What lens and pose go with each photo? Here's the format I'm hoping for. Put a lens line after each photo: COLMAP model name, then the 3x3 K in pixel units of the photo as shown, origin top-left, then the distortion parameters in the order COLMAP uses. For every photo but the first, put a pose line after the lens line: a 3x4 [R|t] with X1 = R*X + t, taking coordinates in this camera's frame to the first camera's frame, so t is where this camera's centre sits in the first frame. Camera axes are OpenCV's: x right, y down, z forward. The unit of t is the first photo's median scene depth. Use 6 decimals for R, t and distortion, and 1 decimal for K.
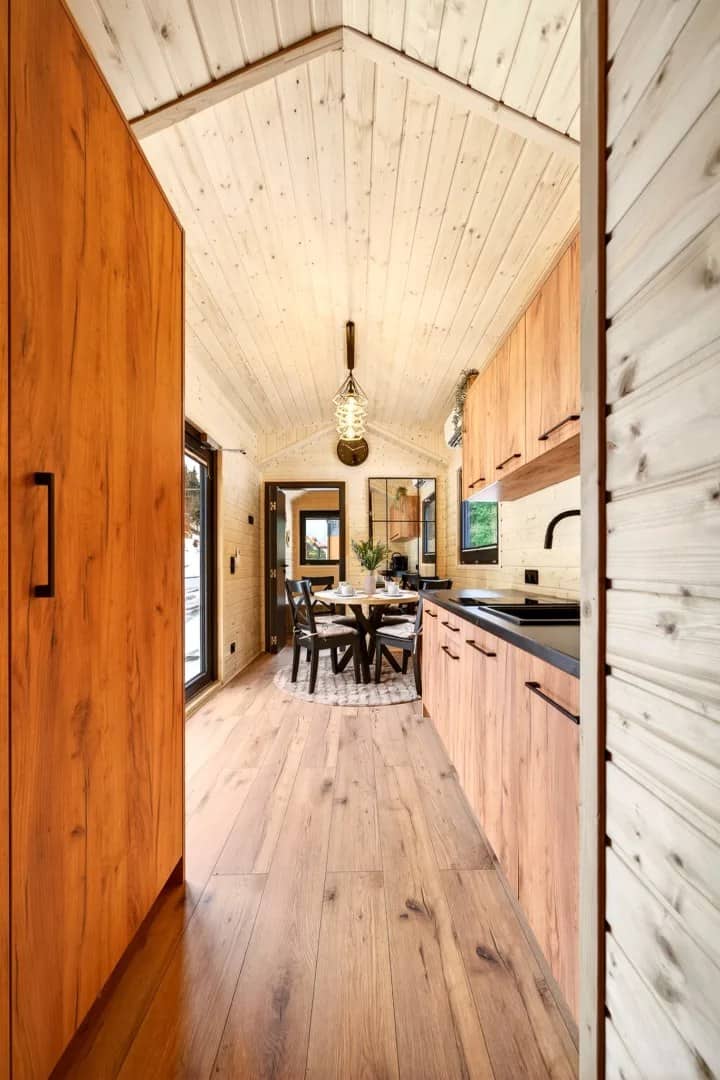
lens RADIAL K [[373.8, 0, 361.7], [0, 373.8, 565.7], [0, 0, 1]] dist [0.003387, 0.000296]
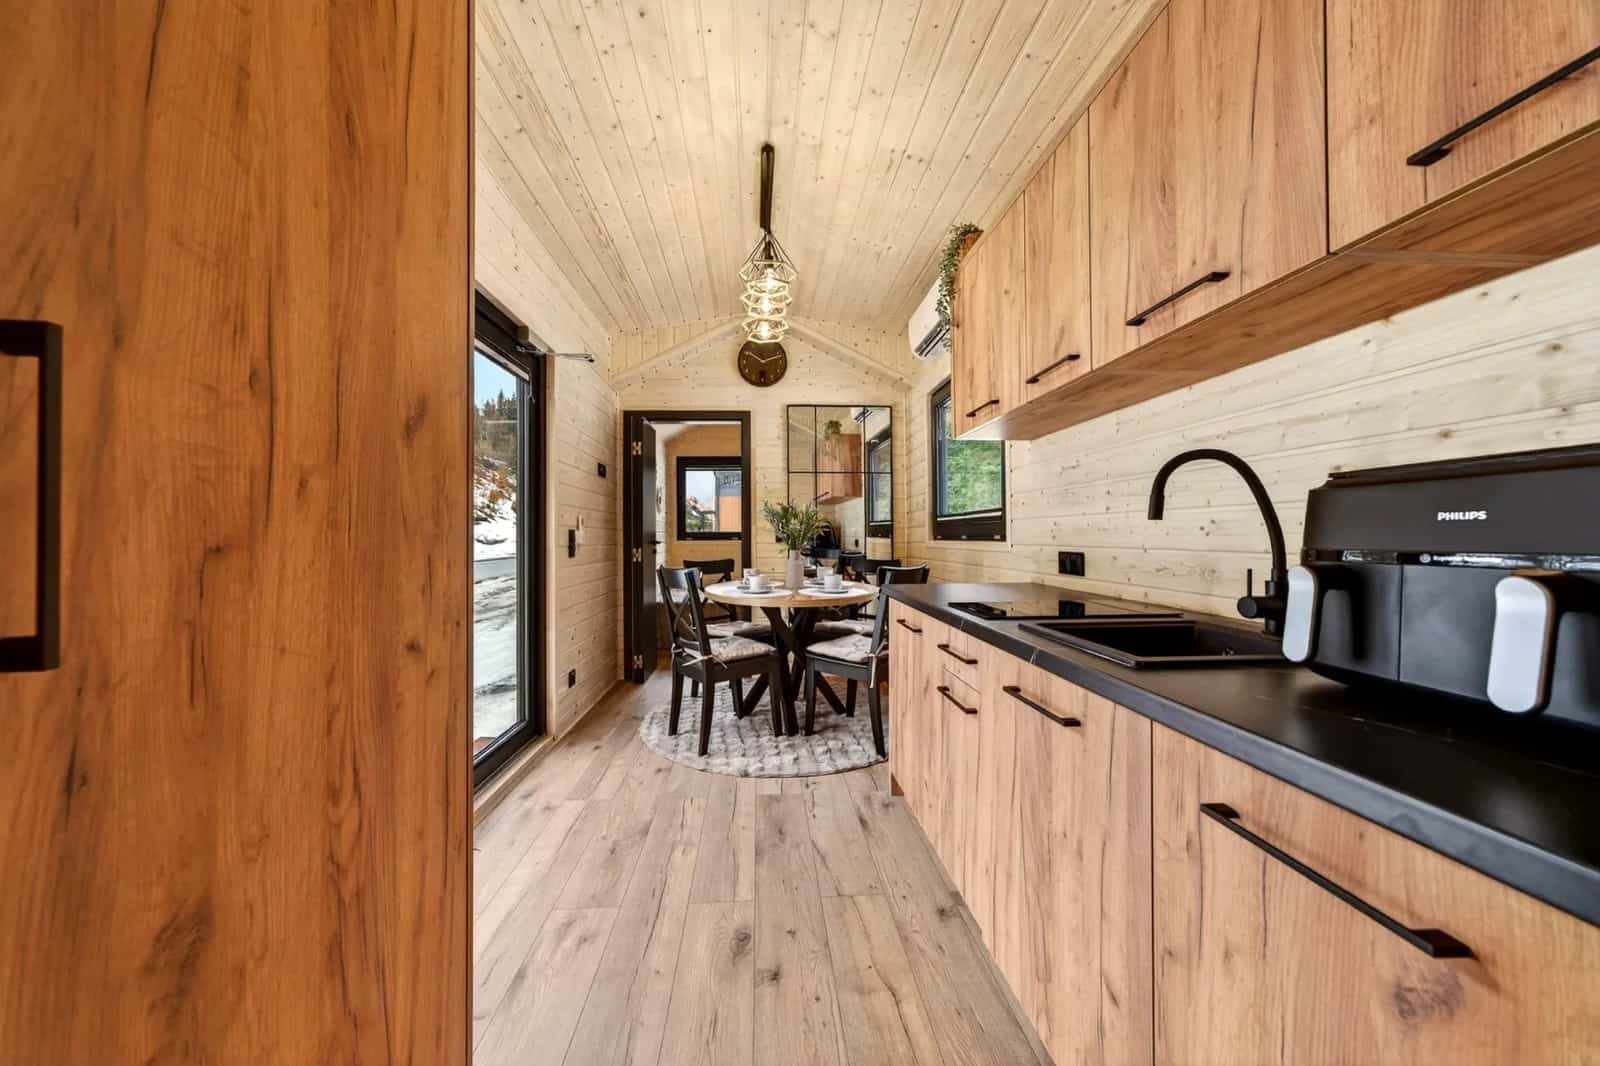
lens RADIAL K [[556.0, 0, 791.4], [0, 556.0, 533.3], [0, 0, 1]] dist [0.006649, 0.000240]
pose [[0.999063, -0.002795, 0.043186, -0.034094], [0.003278, 0.999933, -0.011111, -0.009116], [-0.043152, 0.011242, 0.999005, 0.102473]]
